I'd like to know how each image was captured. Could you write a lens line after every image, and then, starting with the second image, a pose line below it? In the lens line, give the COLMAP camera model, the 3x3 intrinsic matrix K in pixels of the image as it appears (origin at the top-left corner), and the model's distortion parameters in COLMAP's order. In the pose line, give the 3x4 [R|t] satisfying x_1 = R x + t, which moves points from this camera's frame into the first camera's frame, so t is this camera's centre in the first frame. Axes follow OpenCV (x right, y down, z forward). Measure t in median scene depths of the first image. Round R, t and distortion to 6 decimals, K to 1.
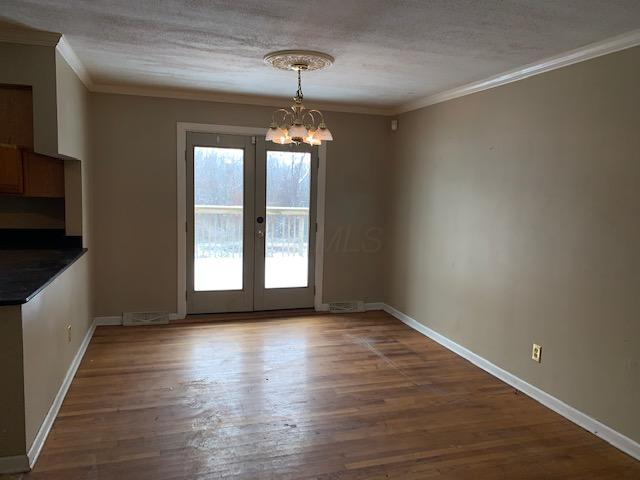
lens RADIAL K [[482.1, 0, 320.0], [0, 482.1, 240.0], [0, 0, 1]] dist [0.024774, -0.051185]
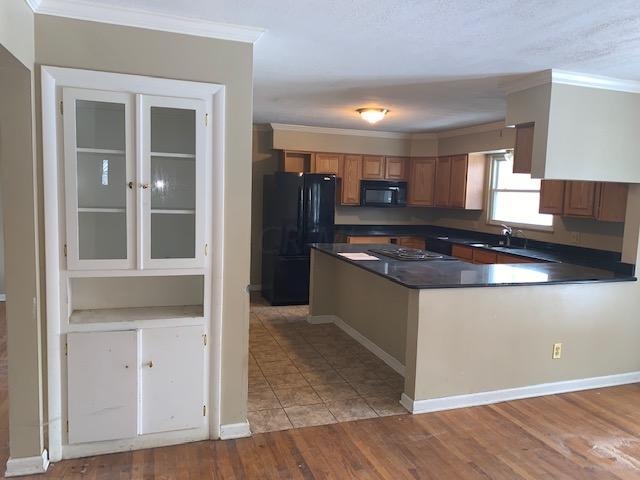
lens RADIAL K [[482.1, 0, 320.0], [0, 482.1, 240.0], [0, 0, 1]] dist [0.024774, -0.051185]
pose [[0.010147, 0.069293, -0.997545, 0.469777], [-0.136029, 0.988418, 0.067276, -0.039532], [0.990653, 0.135013, 0.019455, 0.423212]]
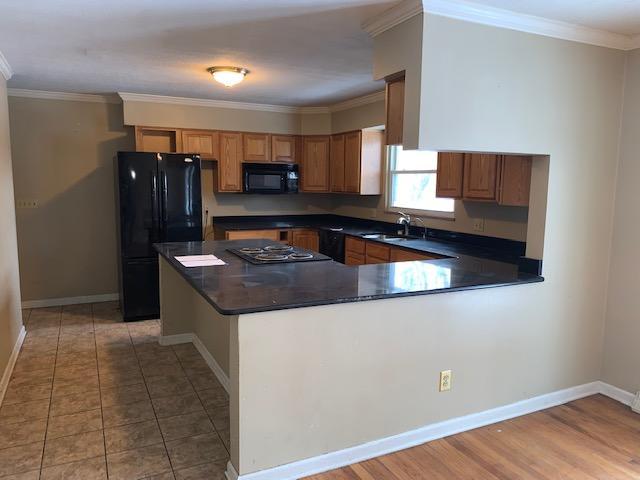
lens RADIAL K [[482.1, 0, 320.0], [0, 482.1, 240.0], [0, 0, 1]] dist [0.024774, -0.051185]
pose [[0.135742, 0.089581, -0.986686, 0.192765], [-0.111969, 0.990911, 0.074560, -0.061576], [0.984397, 0.100357, 0.144539, 0.634096]]
